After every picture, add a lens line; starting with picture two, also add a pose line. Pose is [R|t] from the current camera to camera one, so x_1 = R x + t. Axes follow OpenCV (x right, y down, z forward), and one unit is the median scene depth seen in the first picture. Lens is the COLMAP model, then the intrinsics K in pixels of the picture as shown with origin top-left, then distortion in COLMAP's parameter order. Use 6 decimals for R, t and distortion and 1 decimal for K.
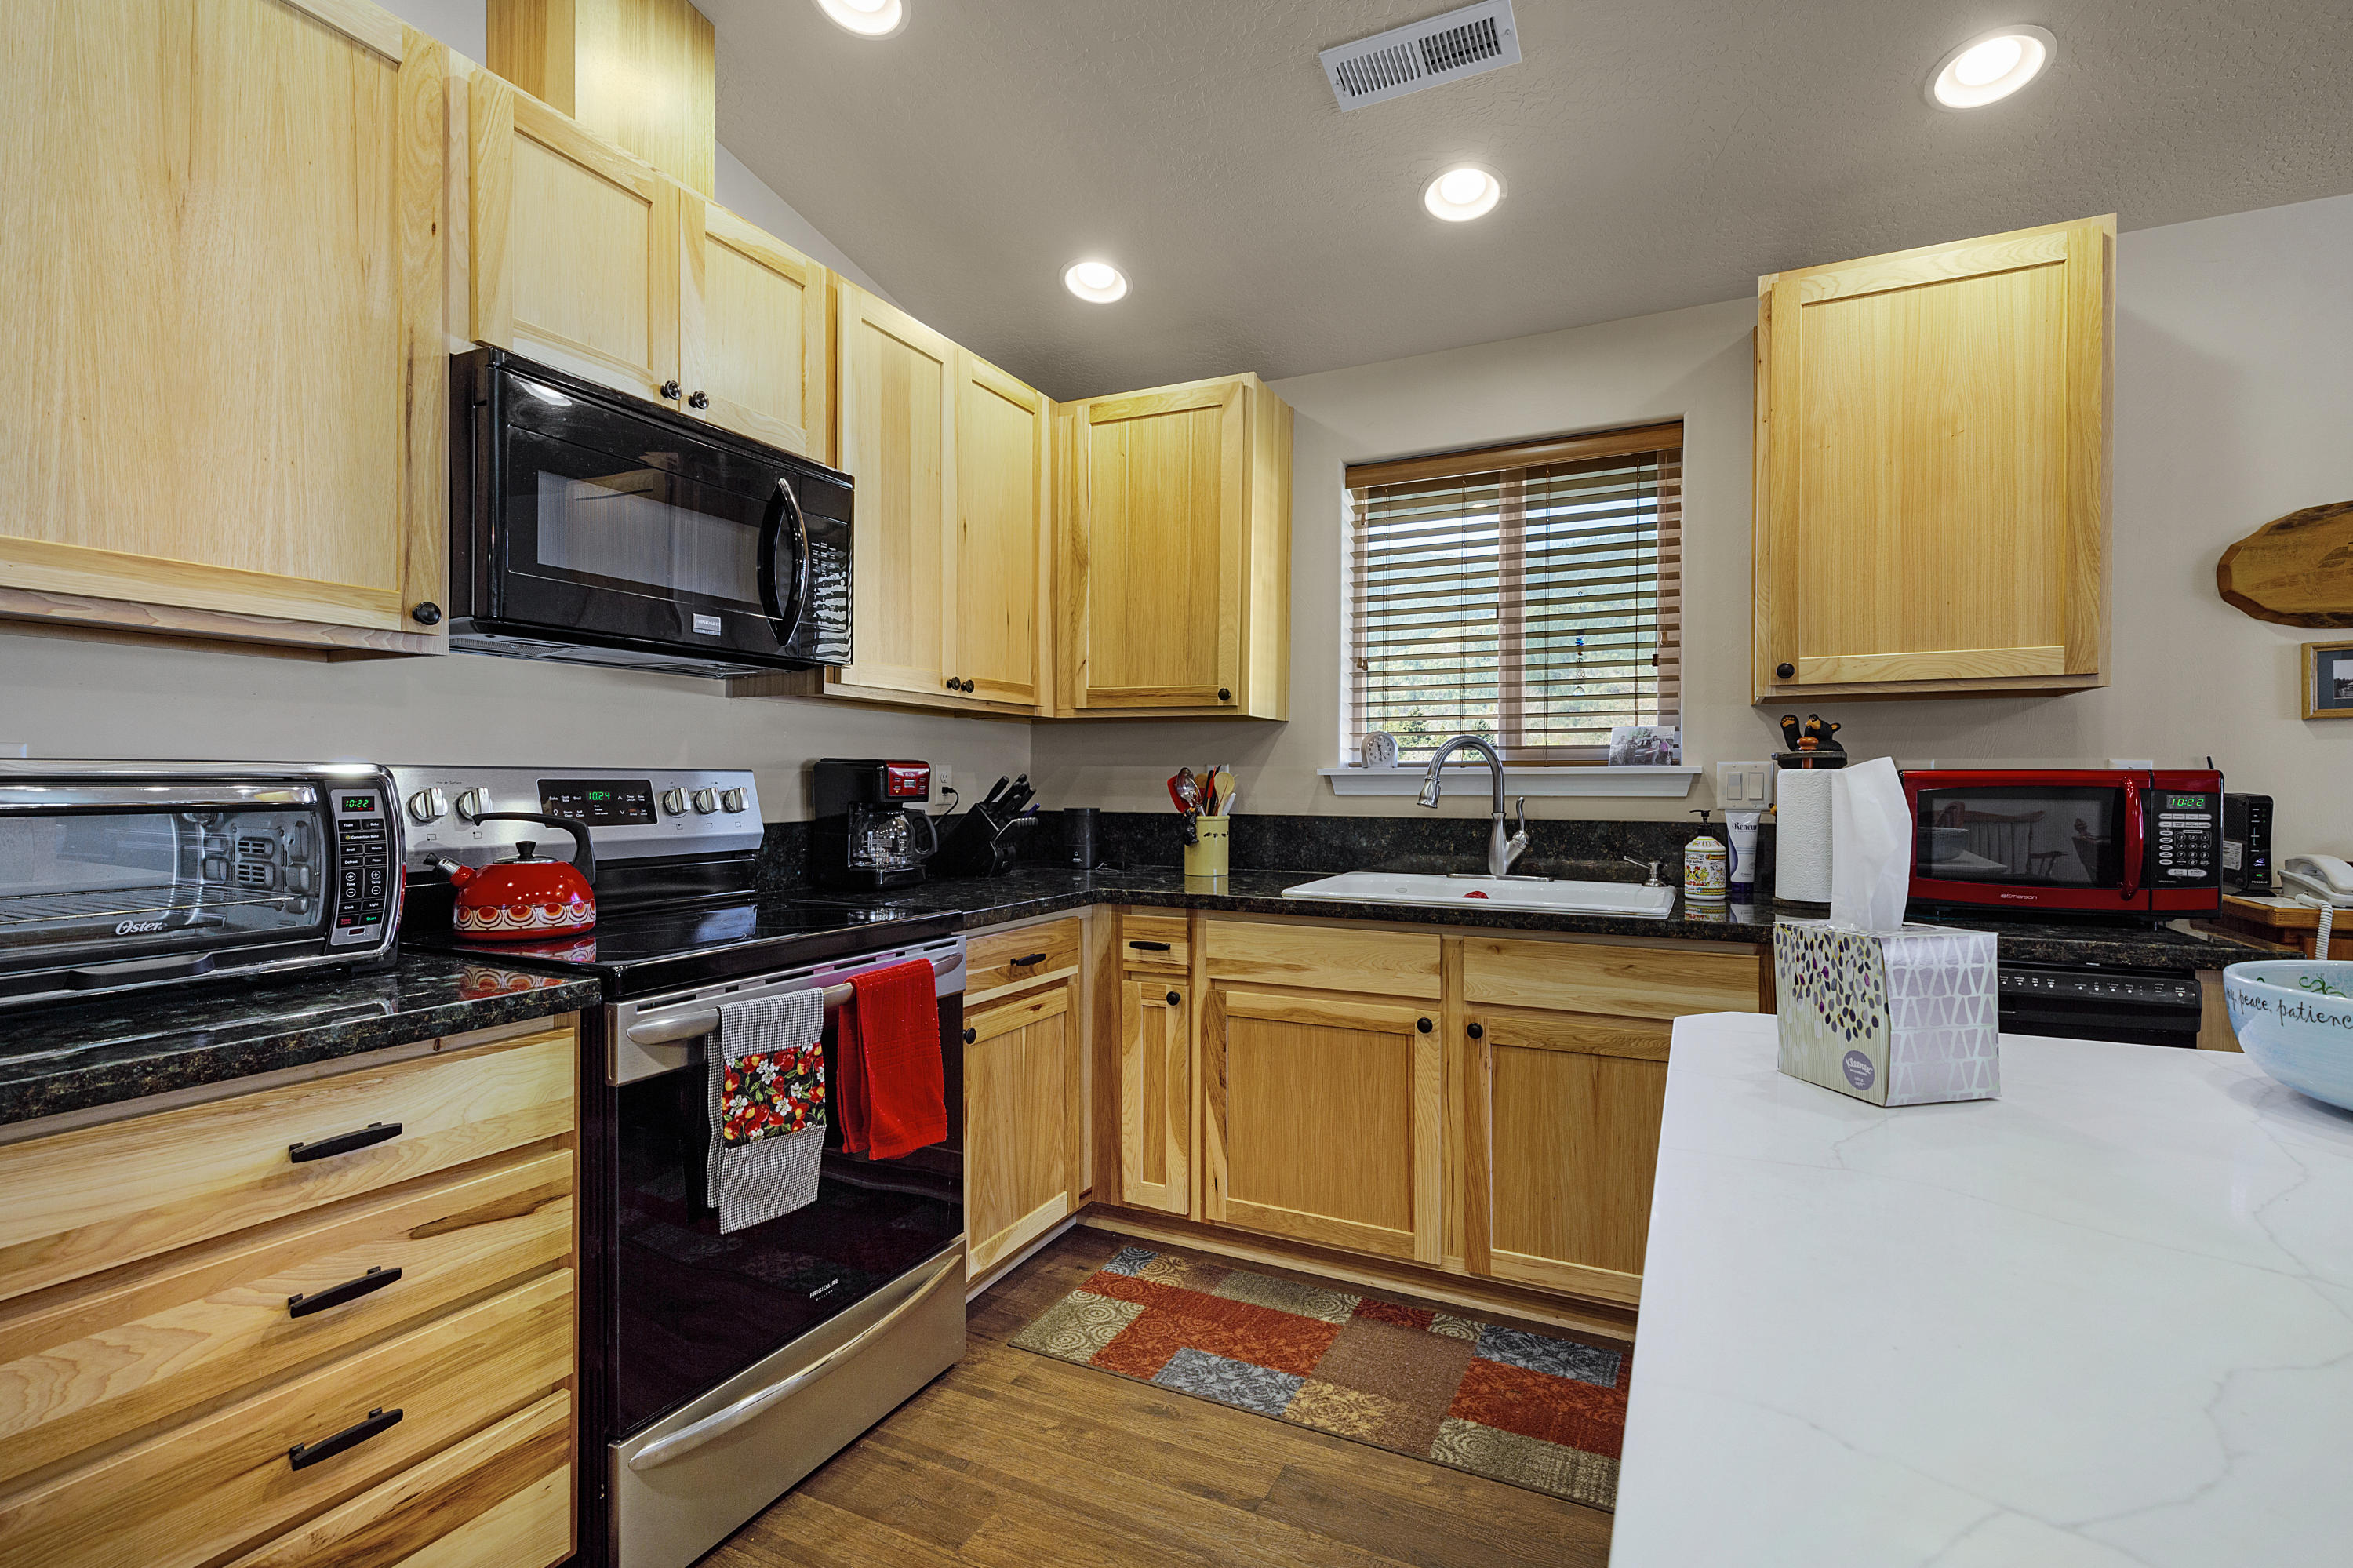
lens RADIAL K [[1080.1, 0, 1191.4], [0, 1080.1, 786.5], [0, 0, 1]] dist [0.008546, -0.002334]
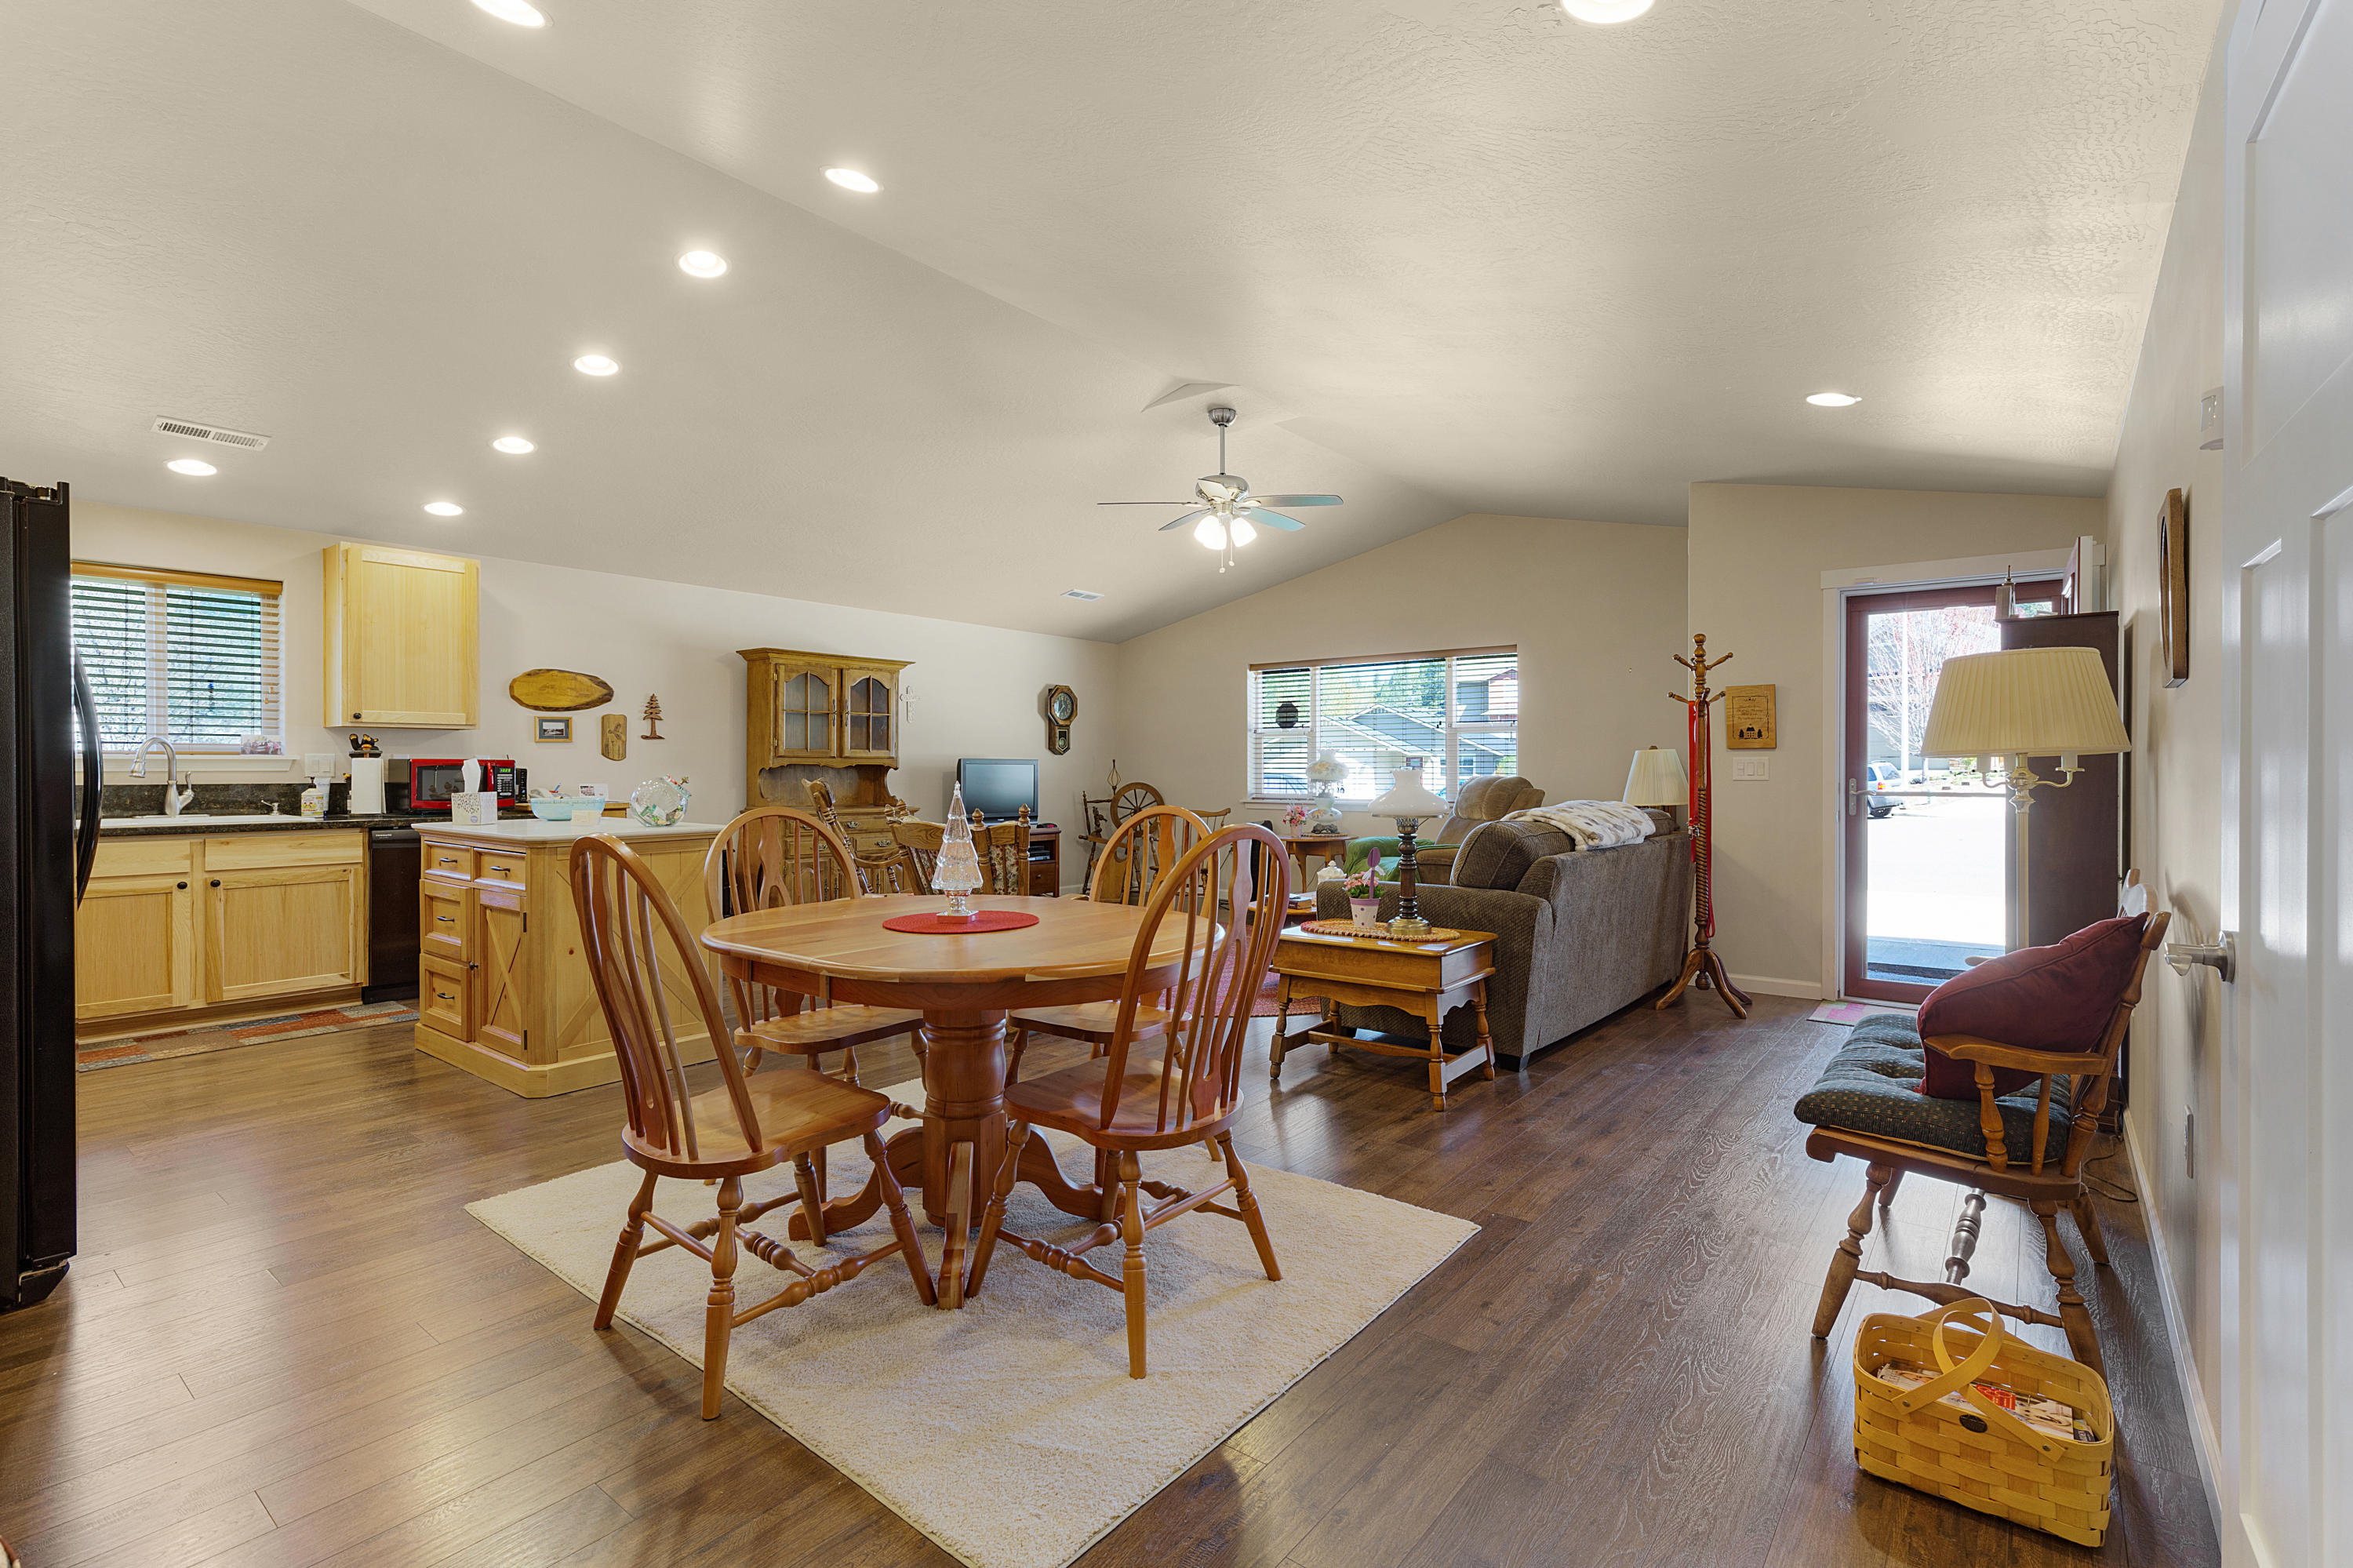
lens RADIAL K [[1080.1, 0, 1183.0], [0, 1080.1, 770.6], [0, 0, 1]] dist [0.008546, -0.002334]
pose [[0.220131, -0.005450, 0.975455, -1.353489], [0.003013, 0.999983, 0.004907, 0.004561], [-0.975466, 0.001859, 0.220143, -1.263303]]
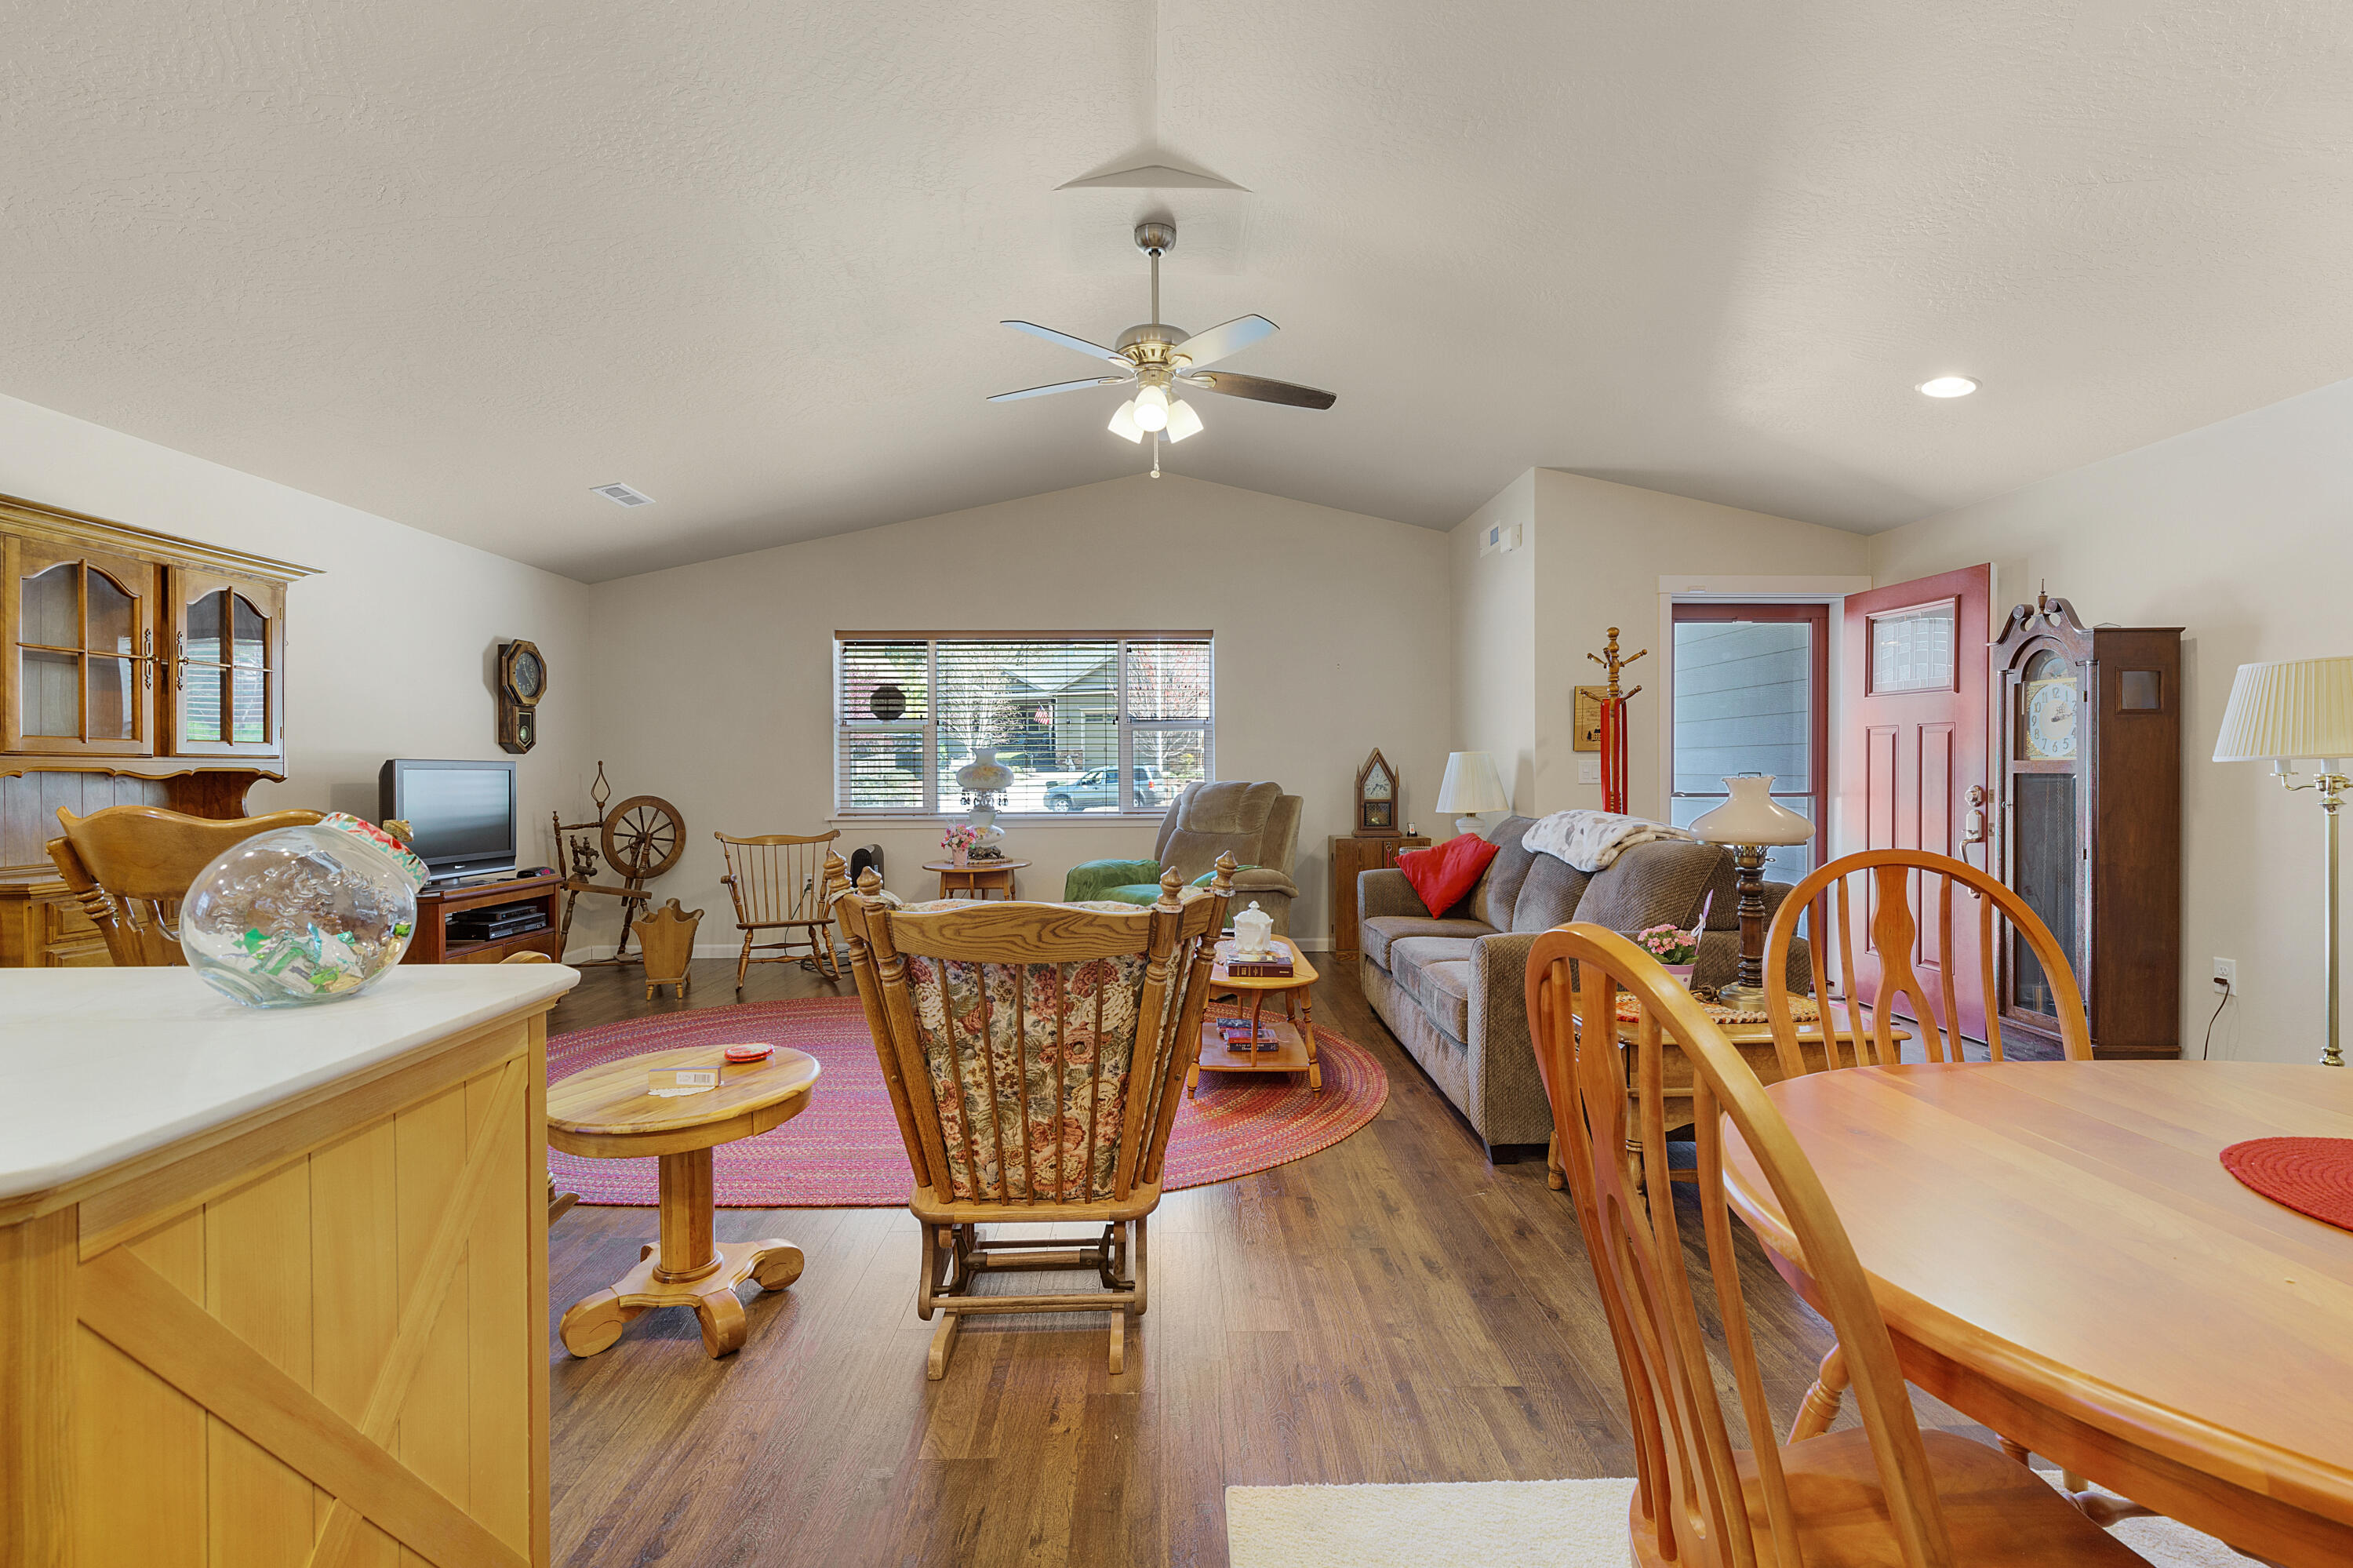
lens RADIAL K [[1080.1, 0, 1177.0], [0, 1080.1, 773.1], [0, 0, 1]] dist [0.008546, -0.002334]
pose [[-0.455271, -0.005141, 0.890338, -0.392583], [0.005122, 0.999952, 0.008392, -0.004355], [-0.890338, 0.008381, -0.455223, -0.106533]]
